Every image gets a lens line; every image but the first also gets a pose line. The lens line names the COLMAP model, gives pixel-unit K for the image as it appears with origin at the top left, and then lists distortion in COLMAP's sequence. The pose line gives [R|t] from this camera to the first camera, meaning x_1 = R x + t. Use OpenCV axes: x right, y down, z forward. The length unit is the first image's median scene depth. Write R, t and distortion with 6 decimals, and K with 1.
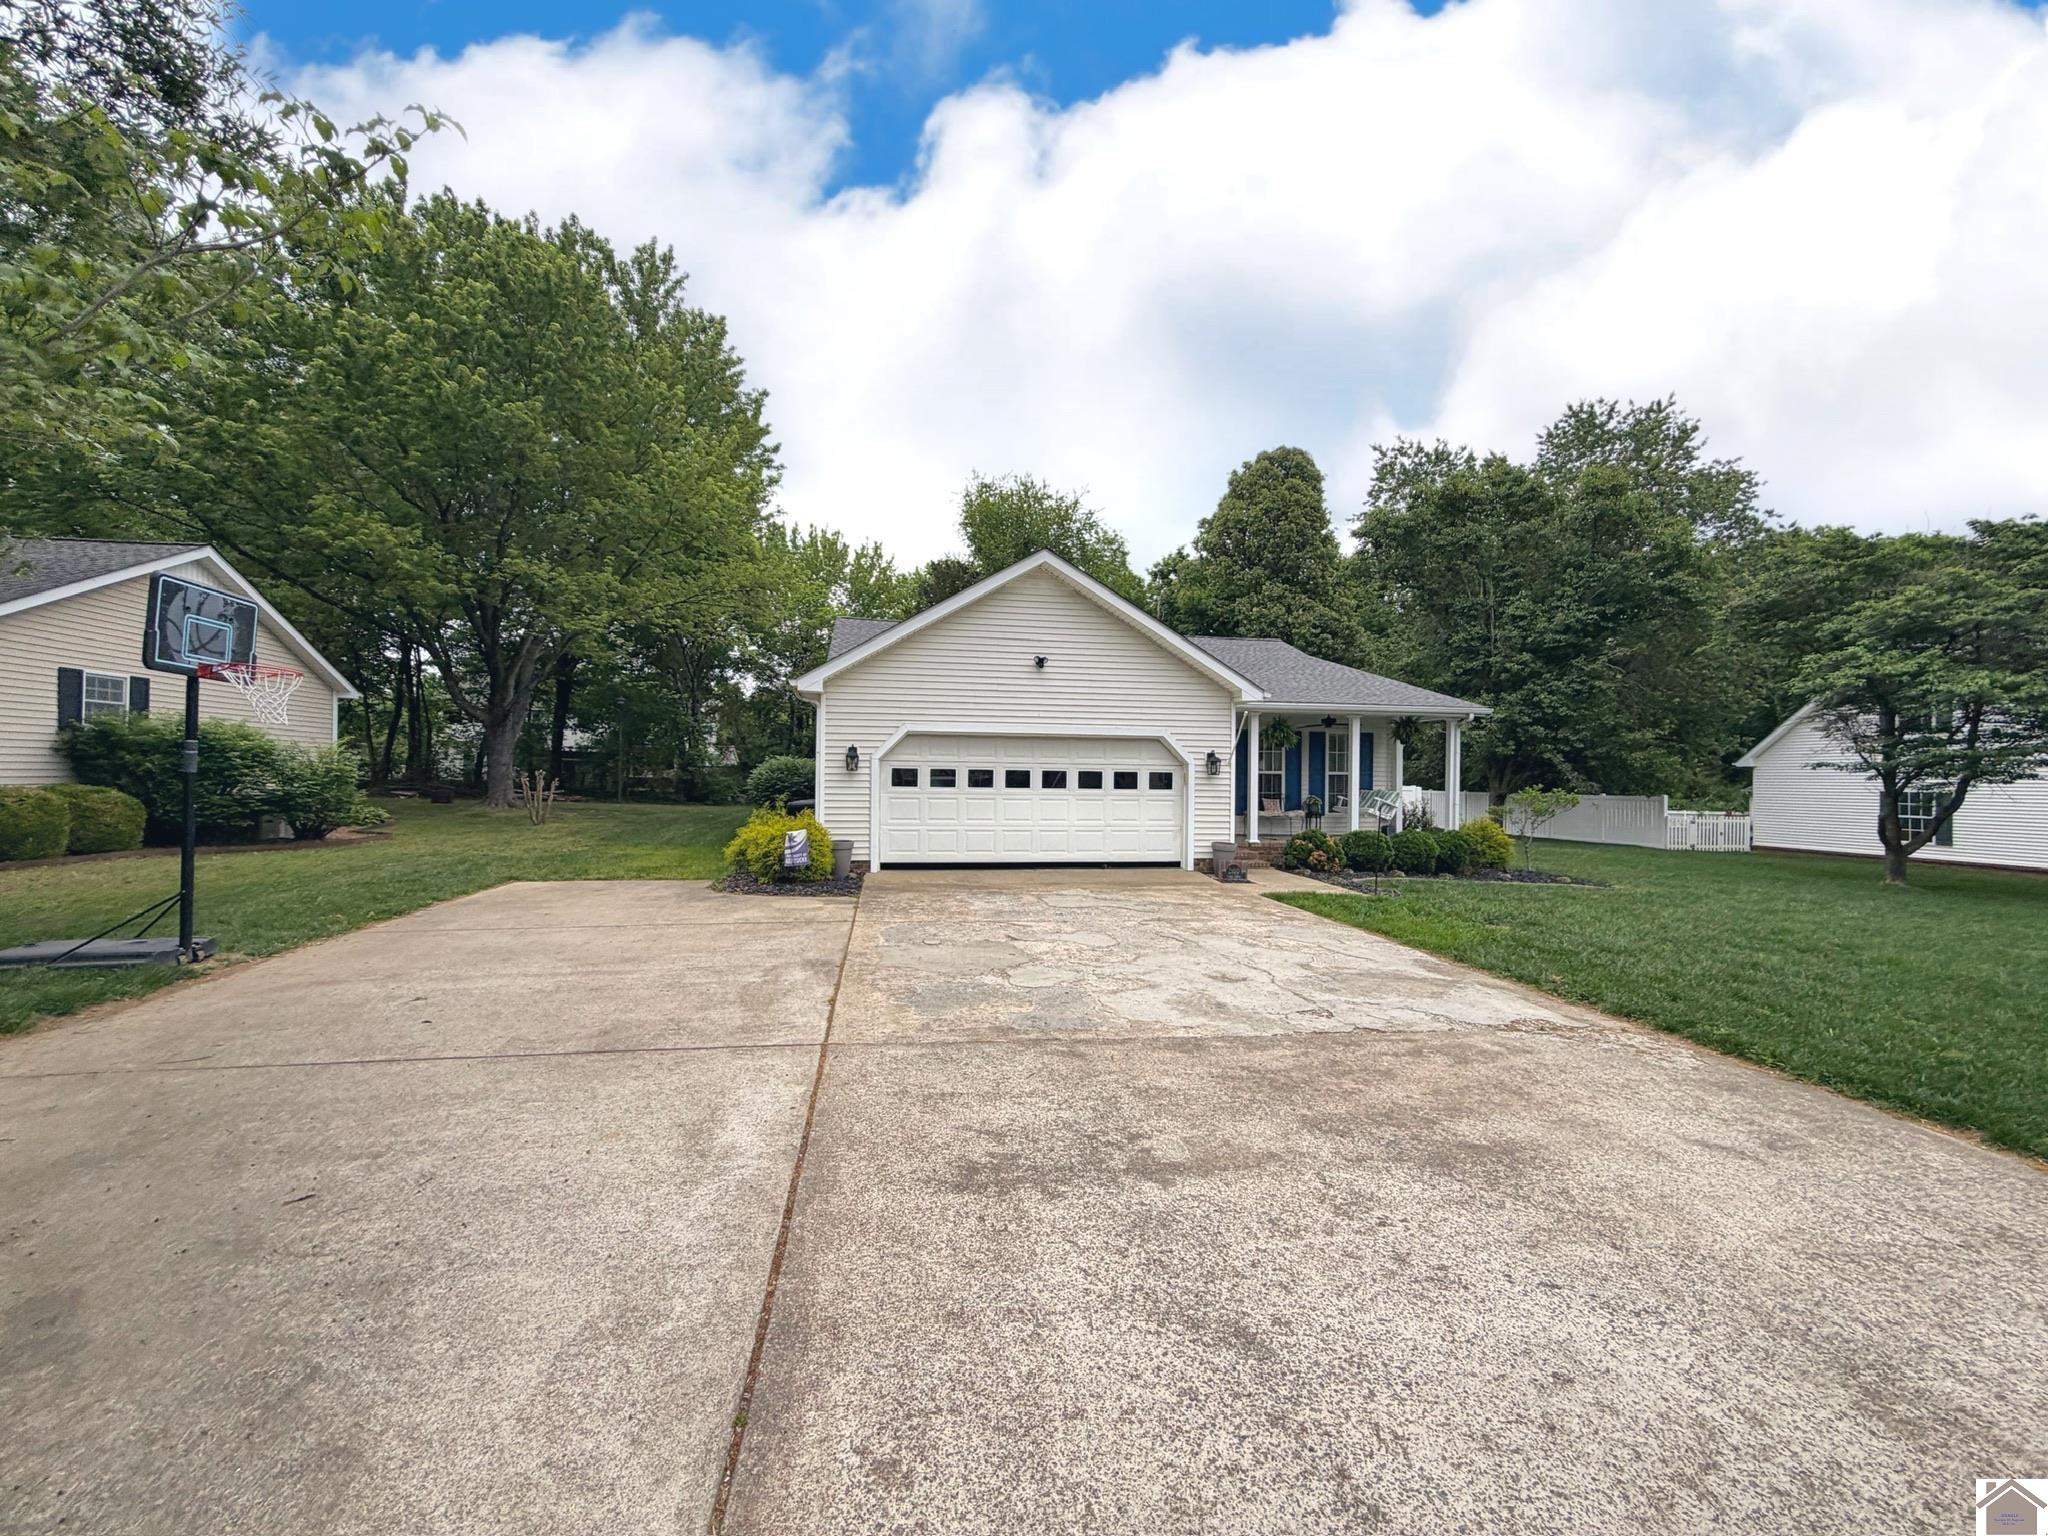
lens RADIAL K [[810.9, 0, 1023.1], [0, 810.9, 770.7], [0, 0, 1]] dist [0.000423, -0.000528]
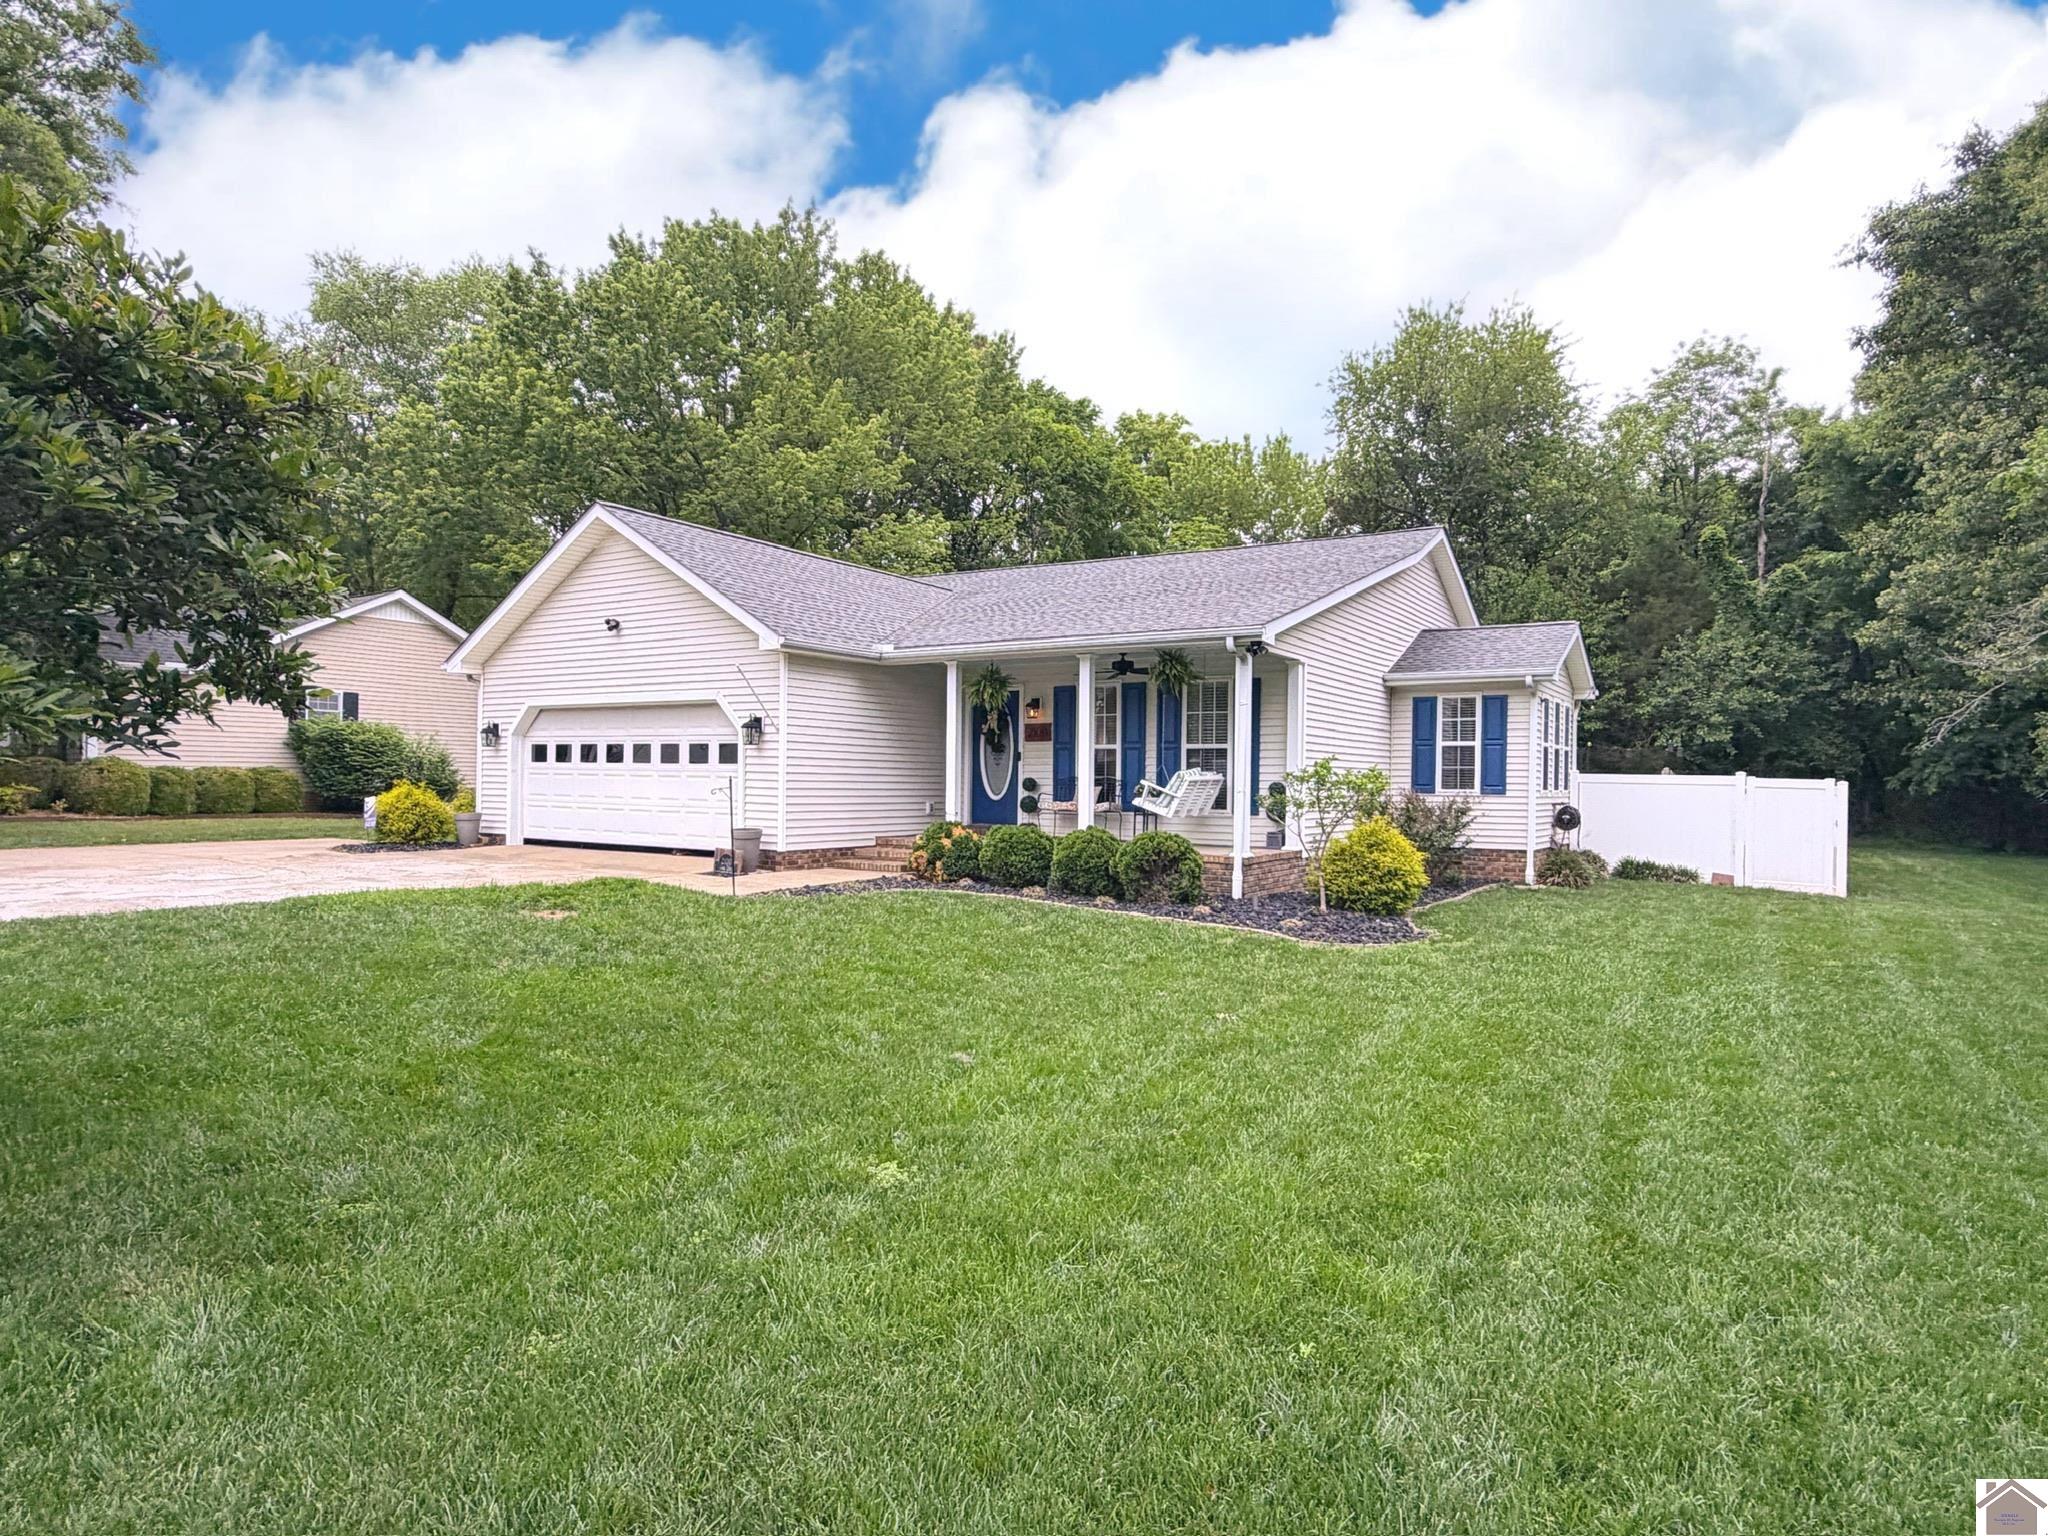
lens RADIAL K [[1163.5, 0, 1024.0], [0, 1163.5, 768.0], [0, 0, 1]] dist [0.003091, 0.000565]
pose [[0.743944, -0.006758, -0.668208, 1.081104], [-0.000099, 0.999948, -0.010223, 0.035589], [0.668242, 0.007671, 0.743905, 0.287975]]
